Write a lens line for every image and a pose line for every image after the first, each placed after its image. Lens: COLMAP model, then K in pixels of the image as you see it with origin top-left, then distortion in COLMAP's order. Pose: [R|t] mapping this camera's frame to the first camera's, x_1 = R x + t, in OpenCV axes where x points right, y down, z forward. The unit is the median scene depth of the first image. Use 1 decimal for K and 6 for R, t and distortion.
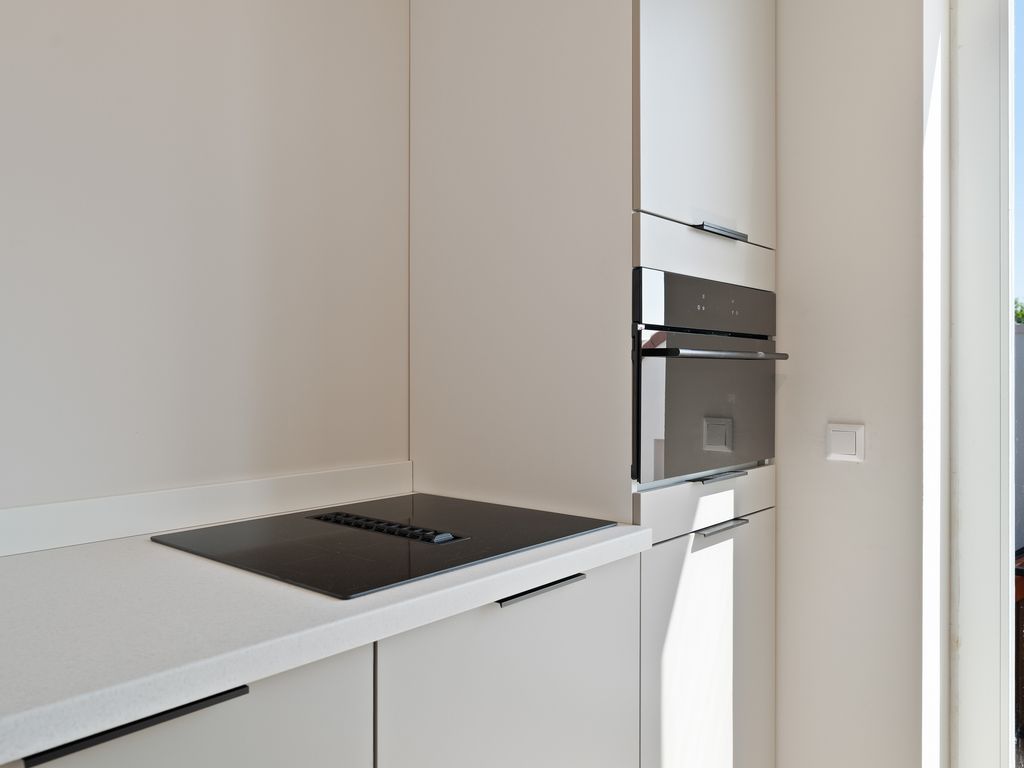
lens RADIAL K [[788.4, 0, 510.4], [0, 788.4, 378.8], [0, 0, 1]] dist [0.015186, 0.001379]
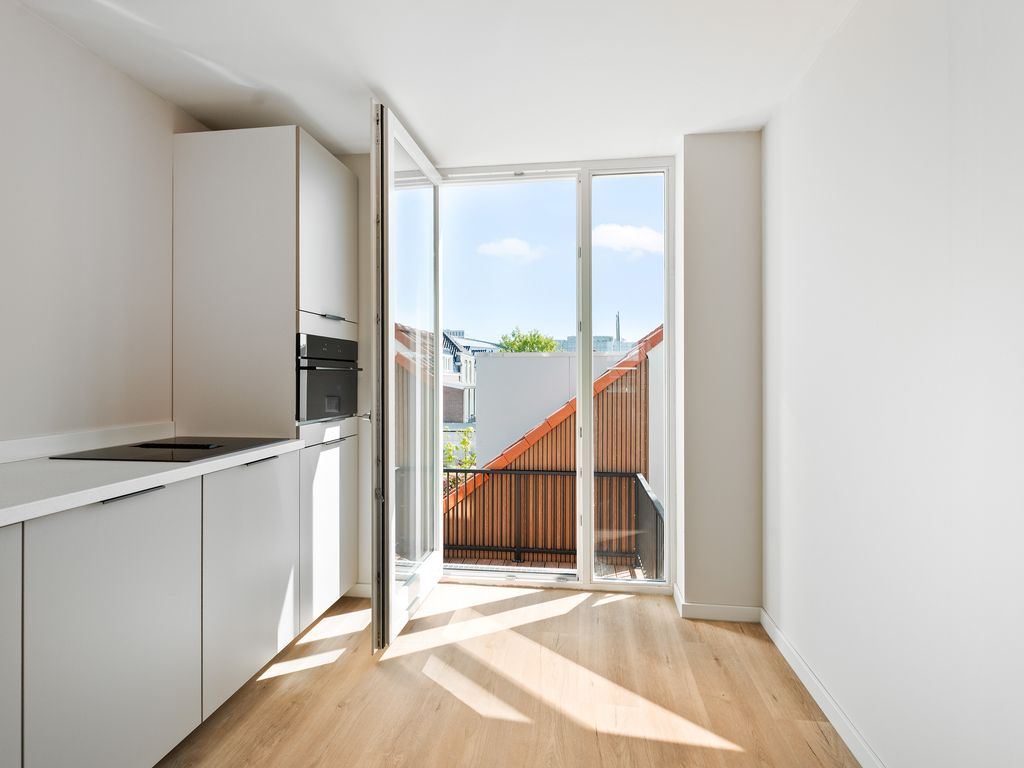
lens RADIAL K [[537.2, 0, 520.2], [0, 537.2, 374.1], [0, 0, 1]] dist [-0.003772, 0.000814]
pose [[0.830671, 0.001148, 0.556762, -0.165799], [0.005989, 0.999922, -0.010997, 0.006194], [-0.556731, 0.012470, 0.830599, -0.652933]]
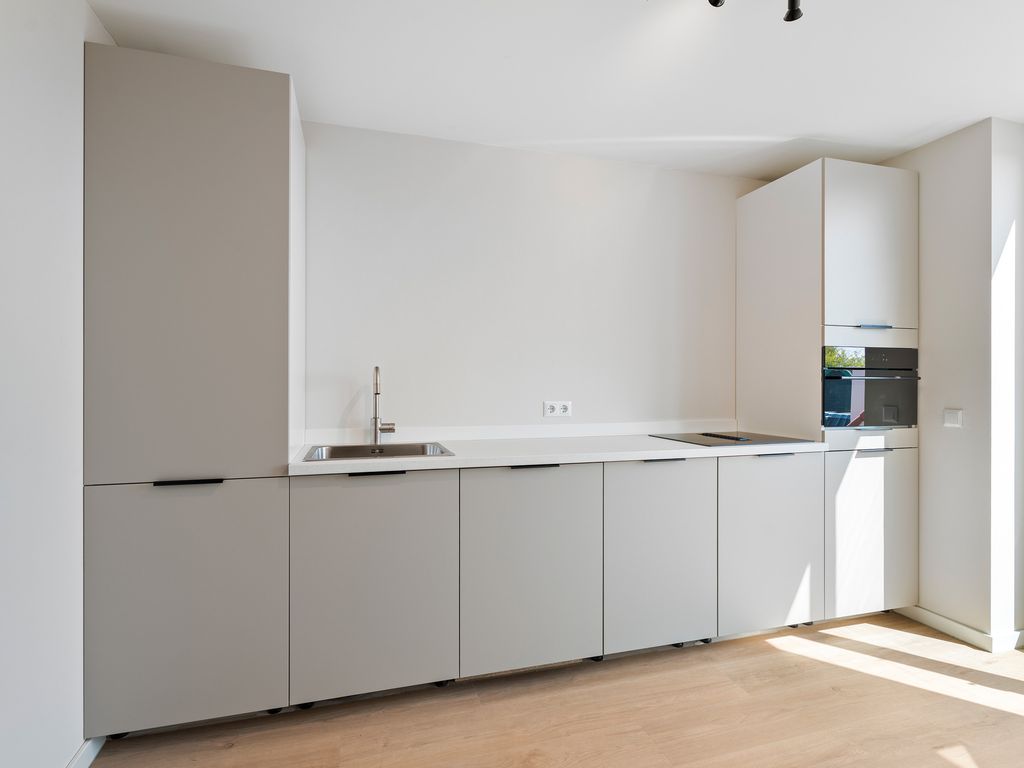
lens RADIAL K [[537.2, 0, 509.8], [0, 537.2, 383.9], [0, 0, 1]] dist [-0.003772, 0.000814]
pose [[0.843343, 0.000523, -0.537375, 0.207273], [-0.006392, 0.999939, -0.009058, 0.008708], [0.537337, 0.011074, 0.843295, -0.955562]]
